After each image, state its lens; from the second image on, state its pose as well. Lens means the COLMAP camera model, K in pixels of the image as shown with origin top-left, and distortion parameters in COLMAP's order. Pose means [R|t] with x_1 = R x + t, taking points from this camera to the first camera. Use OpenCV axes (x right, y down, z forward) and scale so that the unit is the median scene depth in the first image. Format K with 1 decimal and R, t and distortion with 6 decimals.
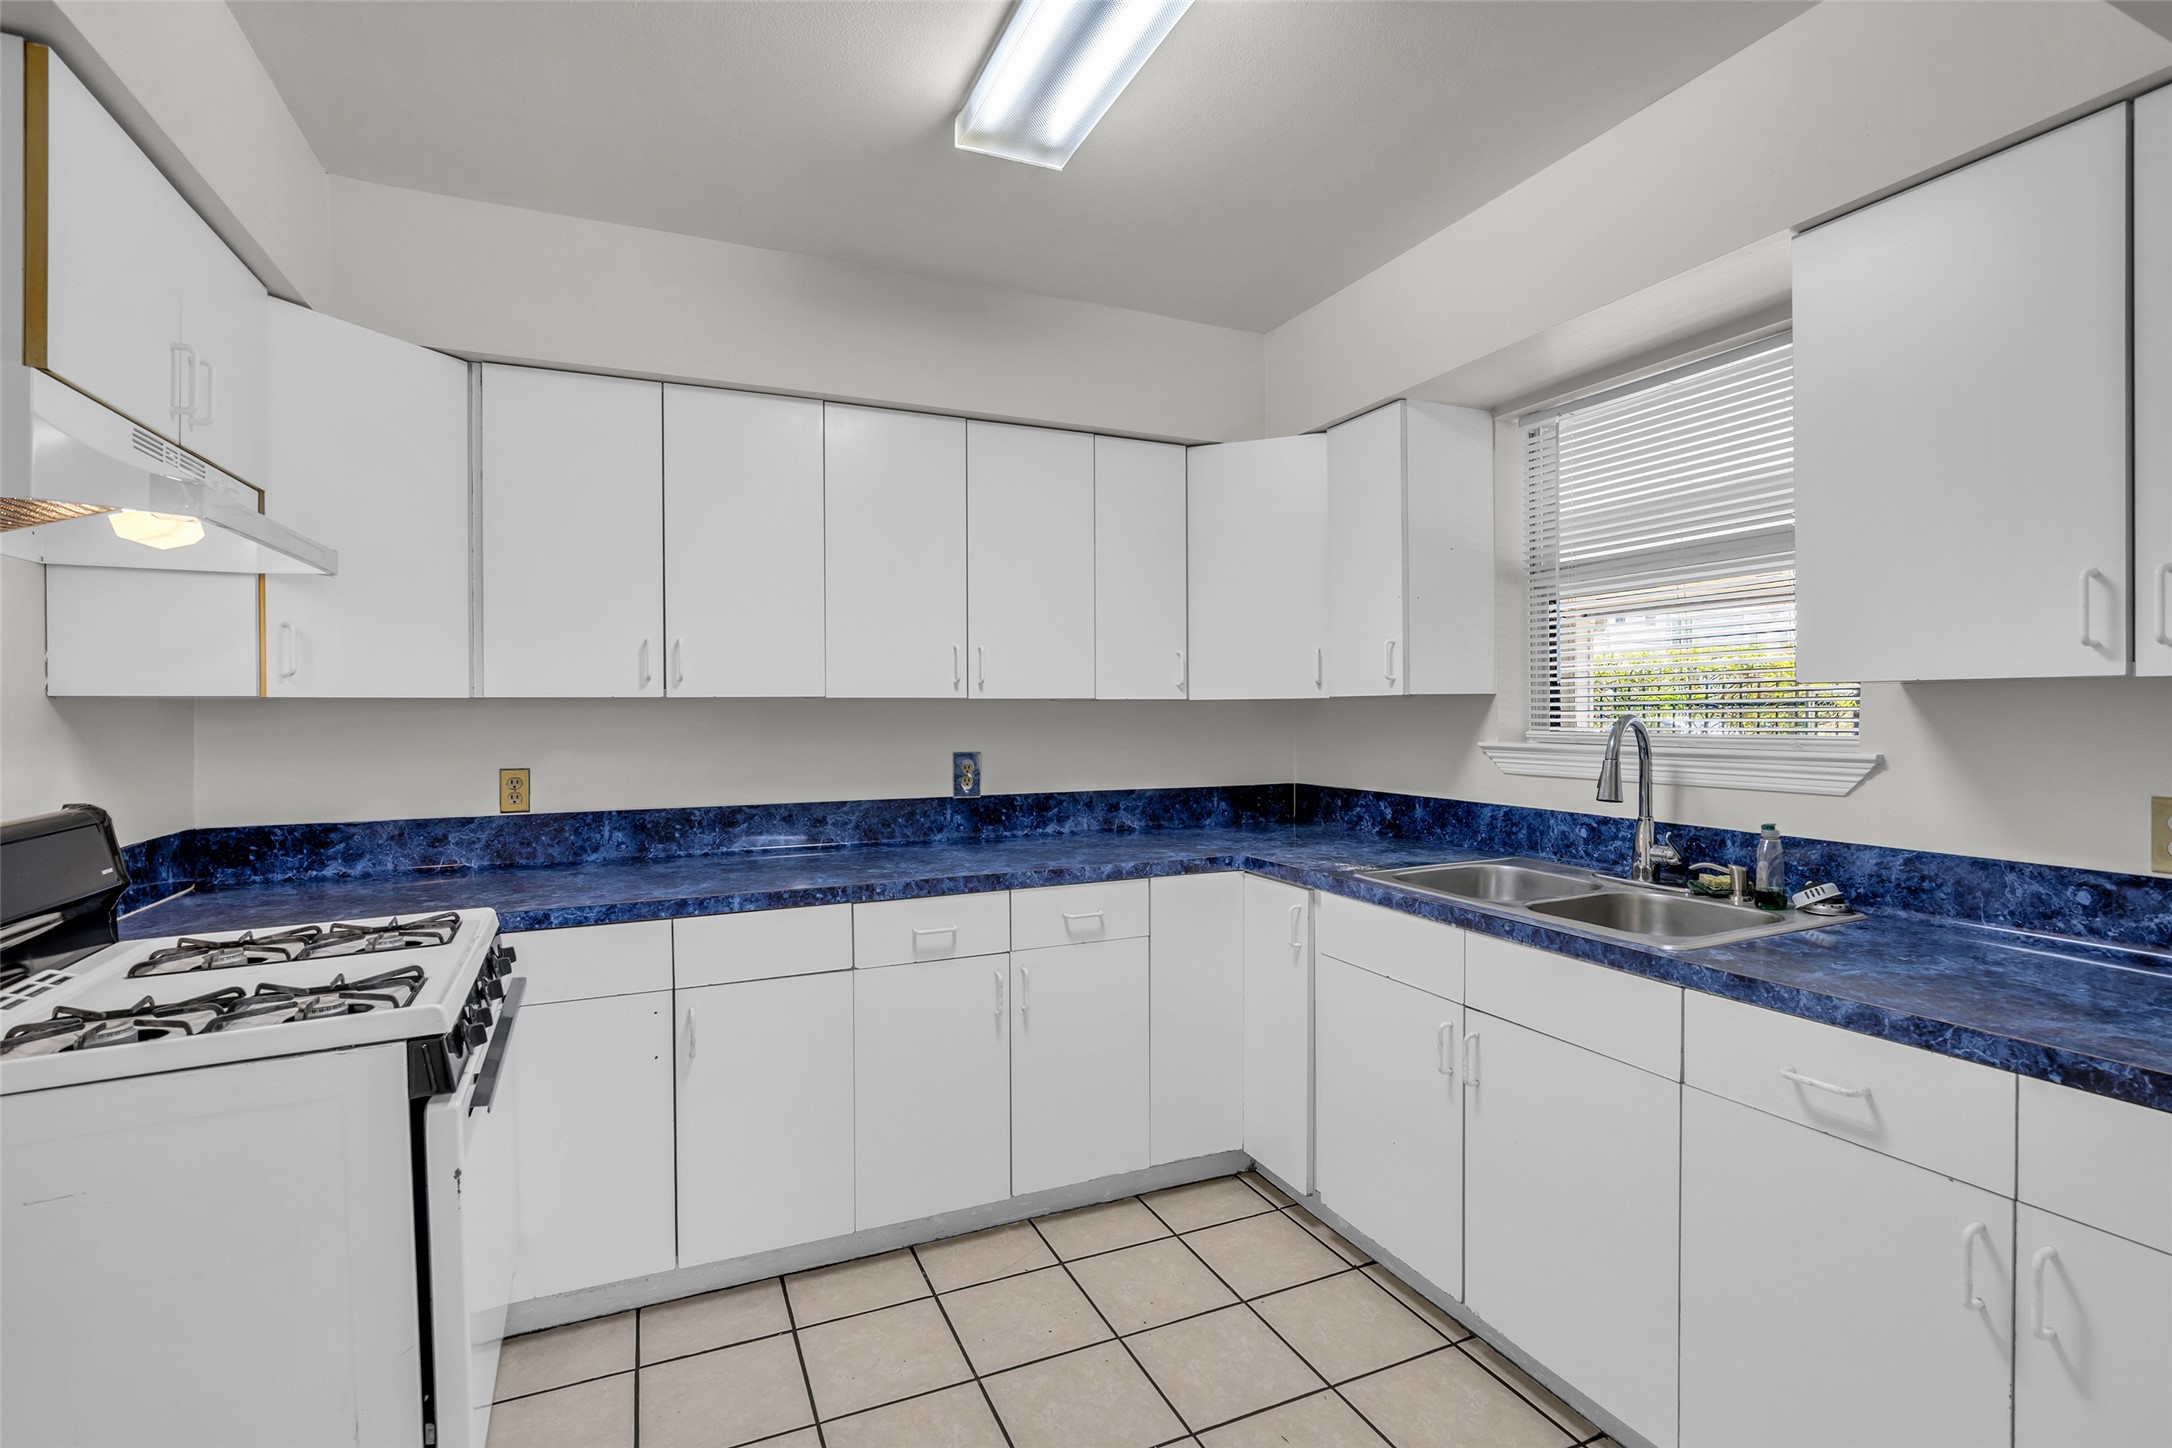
lens RADIAL K [[1002.2, 0, 1079.5], [0, 1002.2, 713.2], [0, 0, 1]] dist [-0.016411, 0.002919]
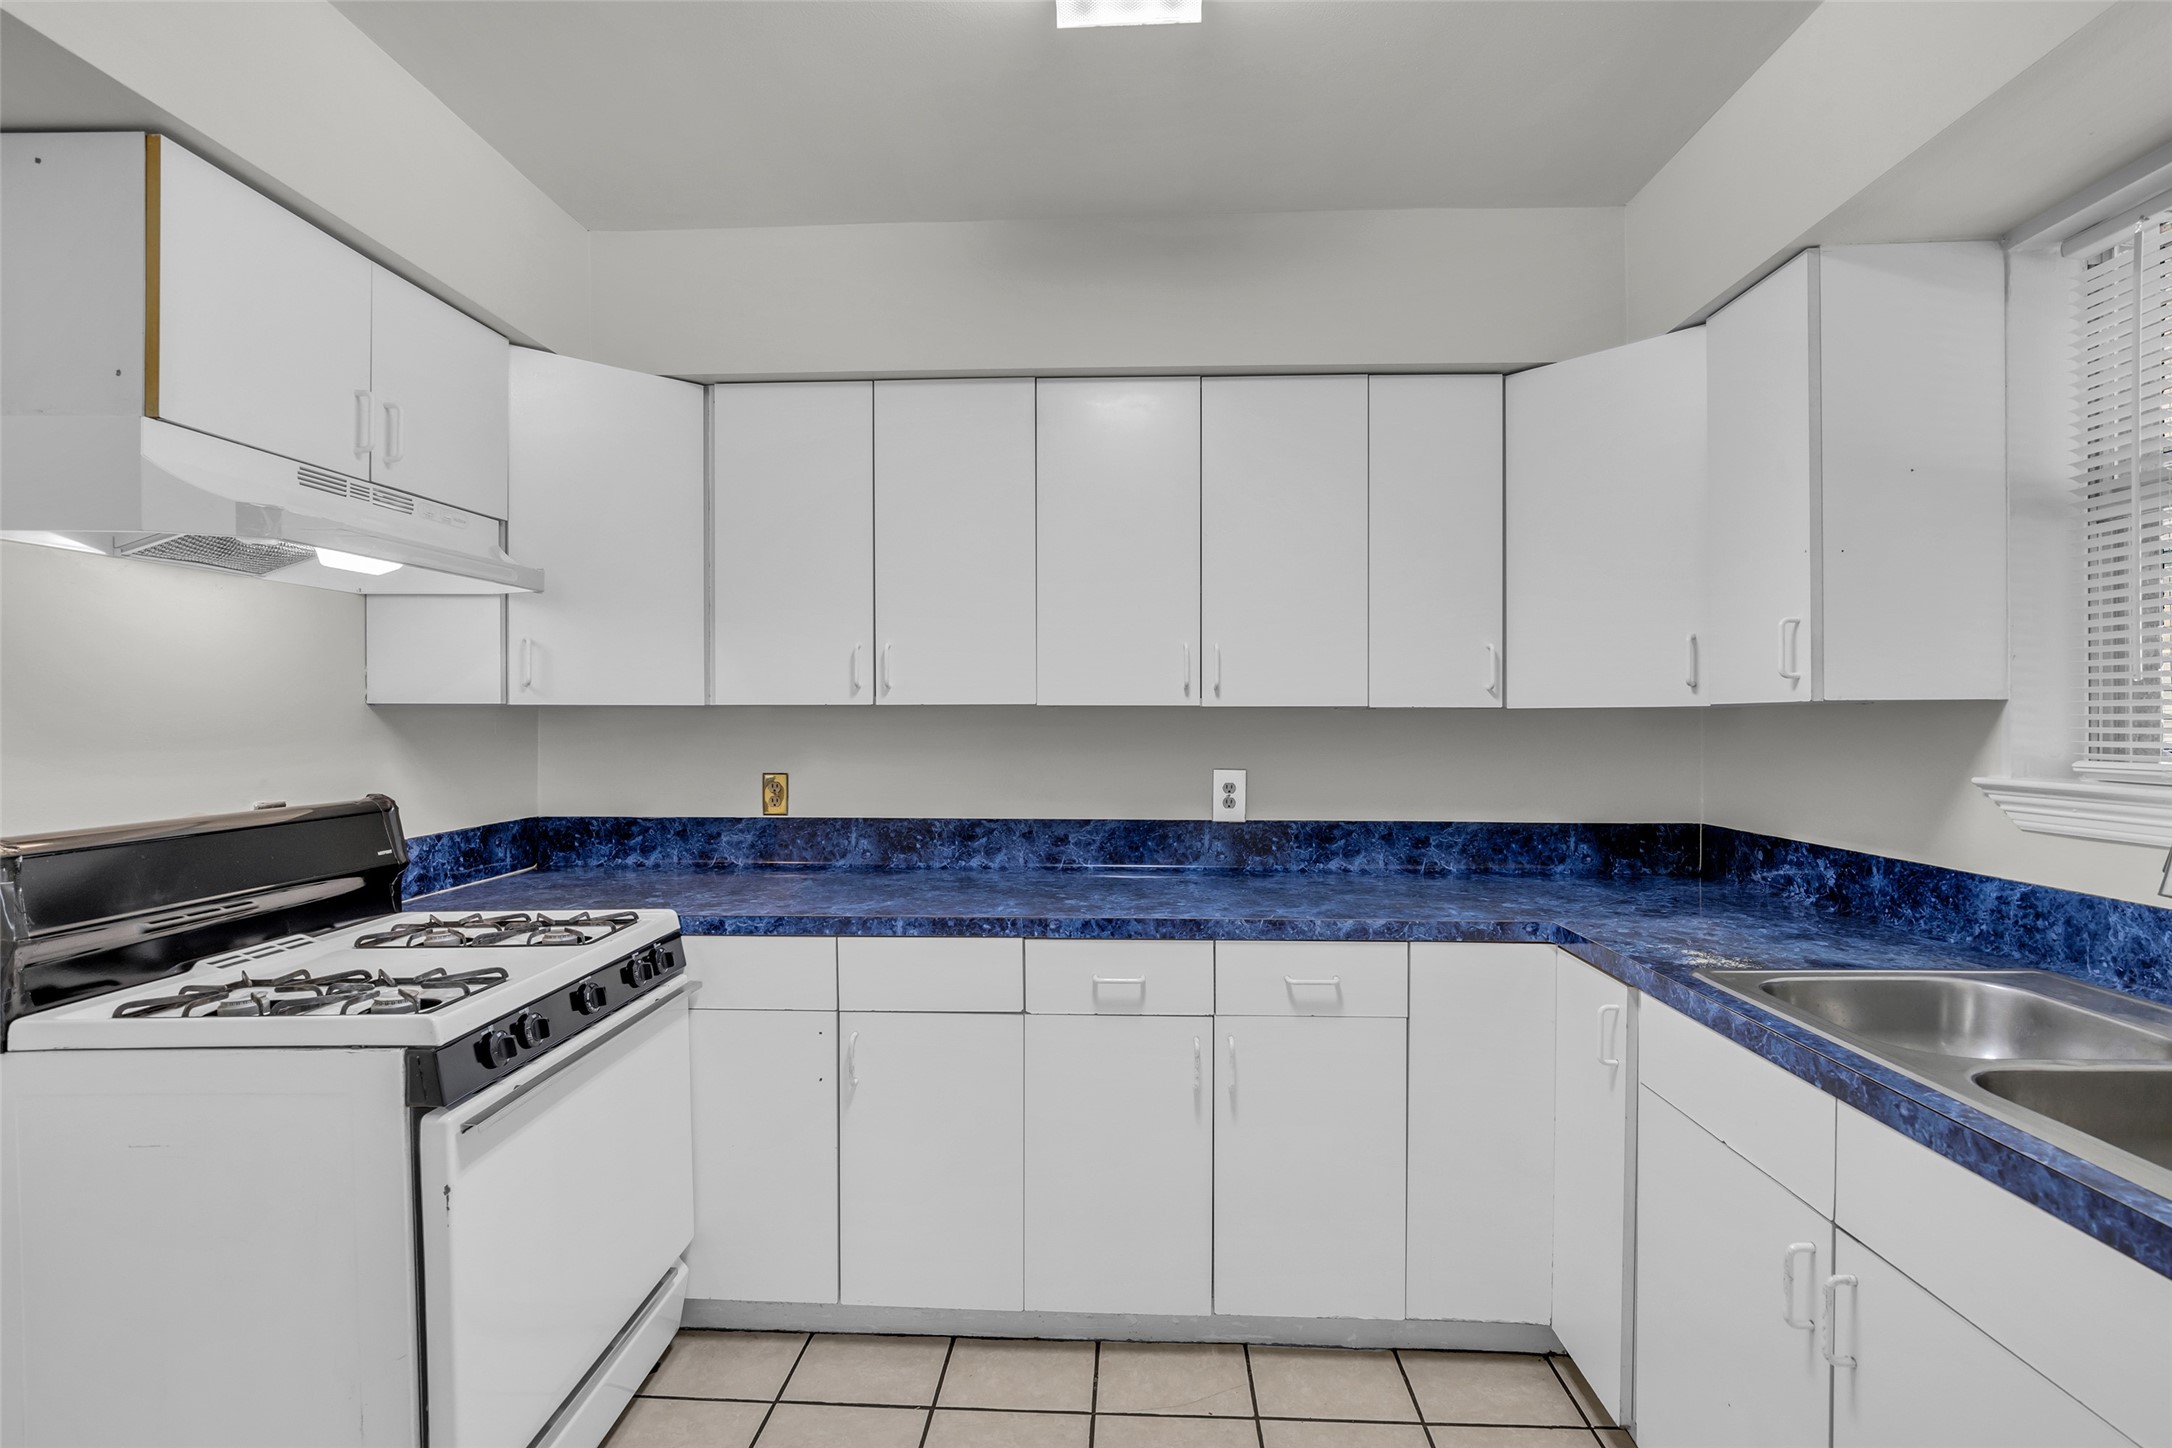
lens RADIAL K [[1002.2, 0, 1083.4], [0, 1002.2, 721.8], [0, 0, 1]] dist [-0.016411, 0.002919]
pose [[0.892306, 0.007753, -0.451365, 0.203732], [-0.007328, 0.999970, 0.002689, -0.003525], [0.451372, 0.000908, 0.892336, 0.222251]]
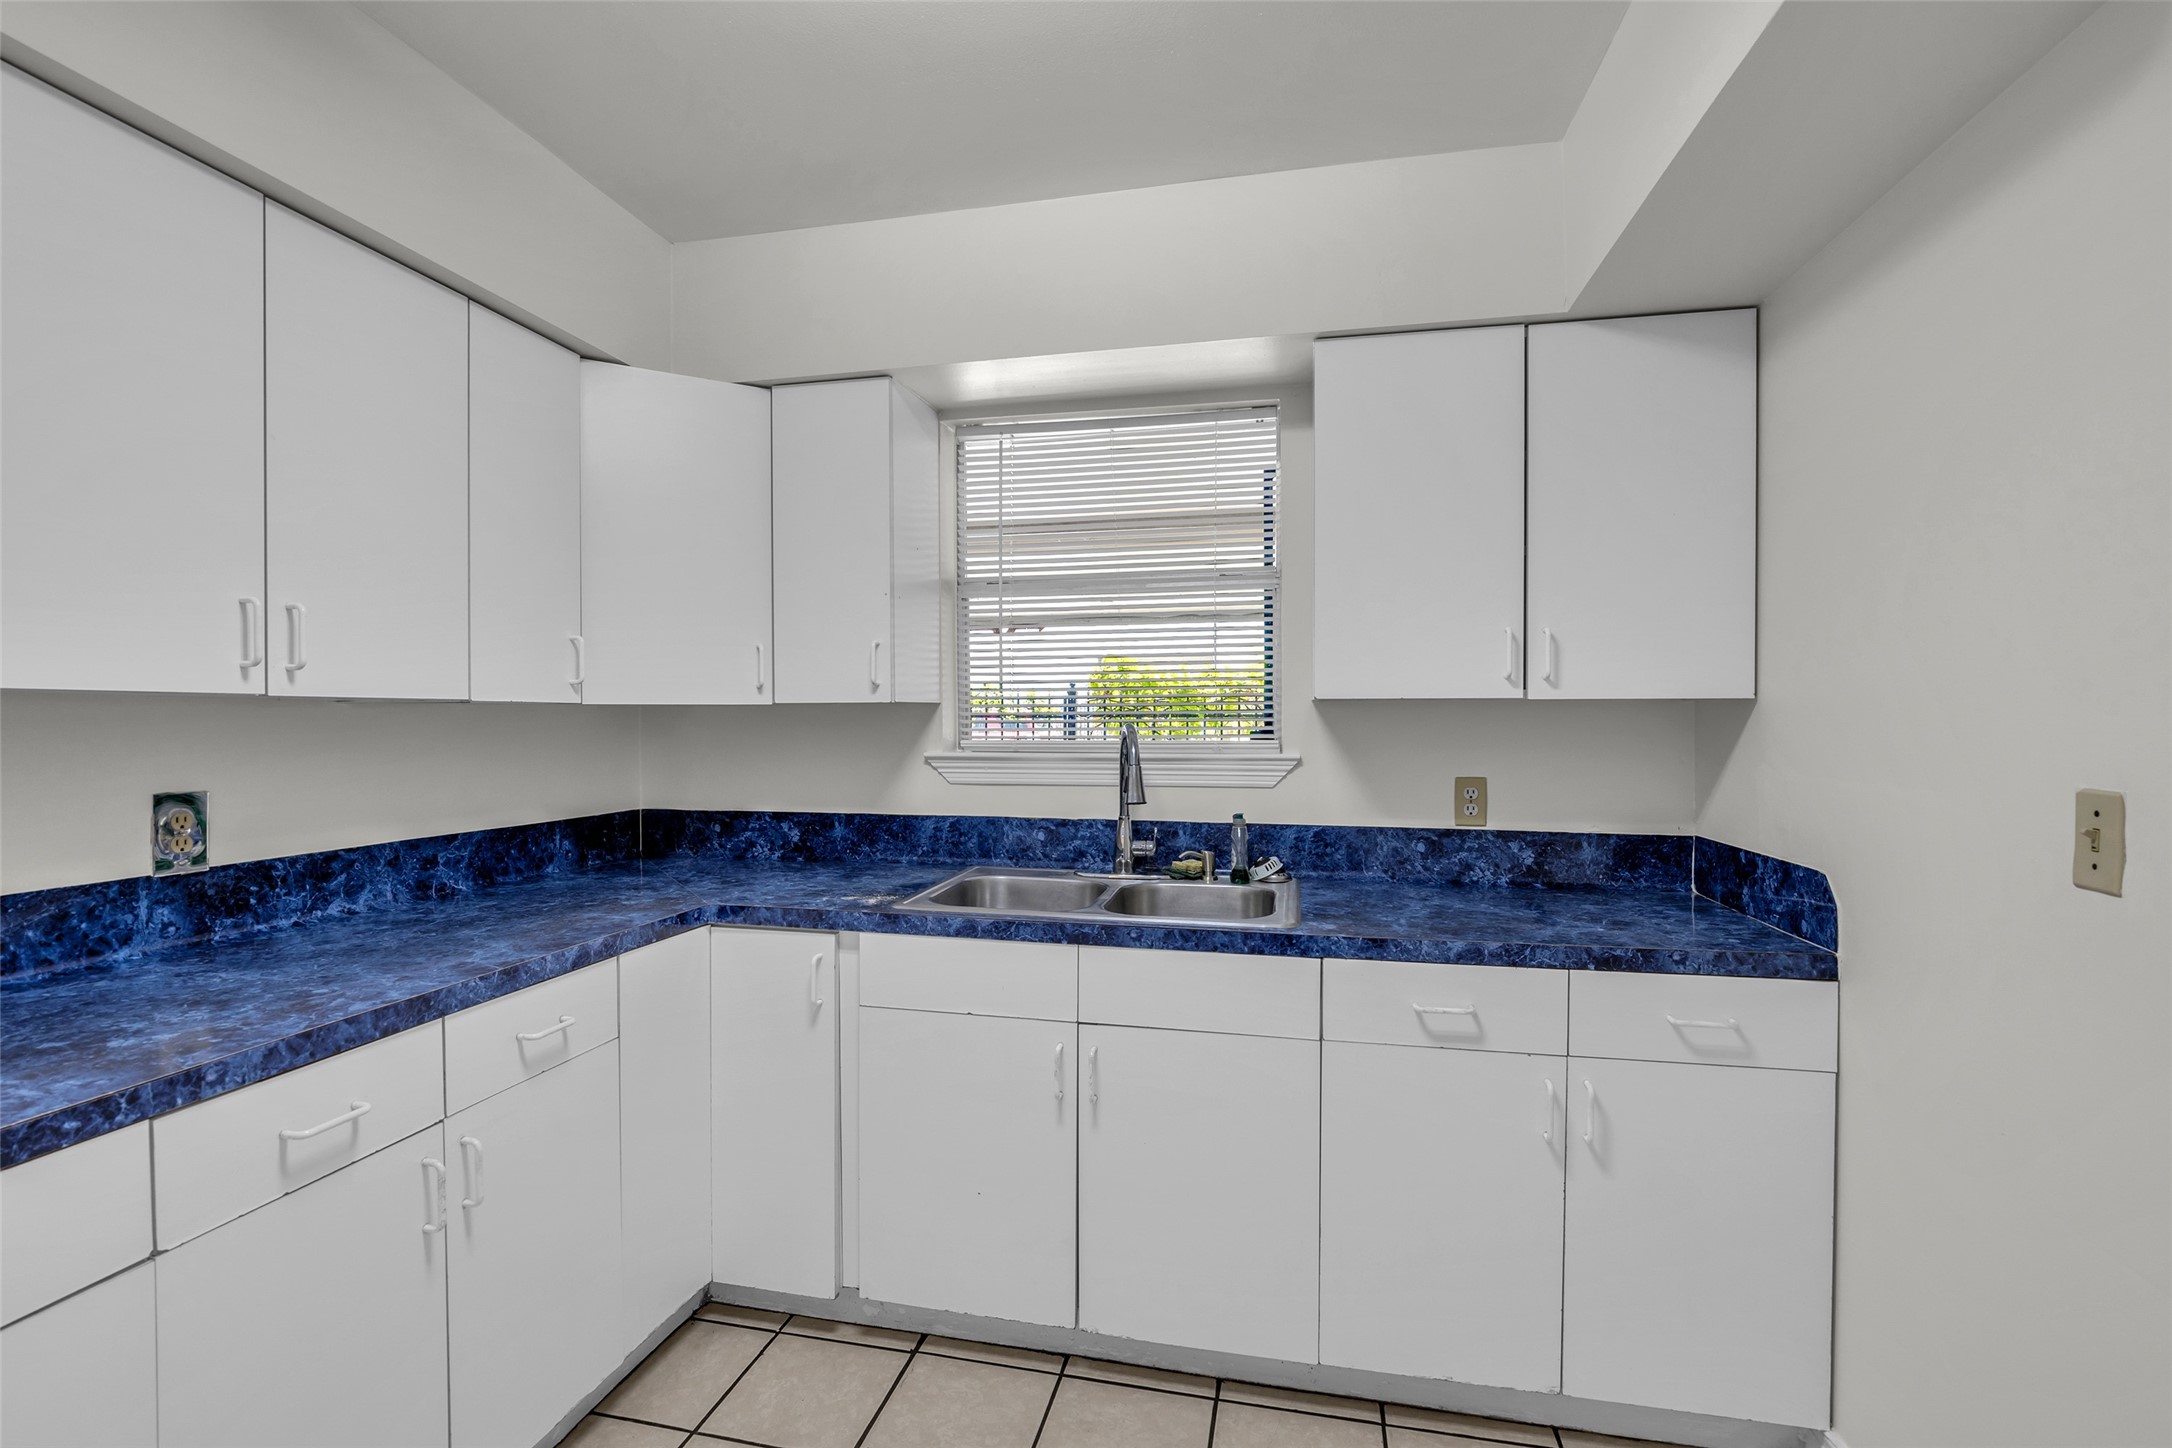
lens RADIAL K [[1002.2, 0, 1079.7], [0, 1002.2, 727.3], [0, 0, 1]] dist [-0.016411, 0.002919]
pose [[0.594664, -0.003487, 0.803967, -0.321930], [-0.000617, 0.999988, 0.004793, -0.000136], [-0.803974, -0.003346, 0.594655, 0.340376]]
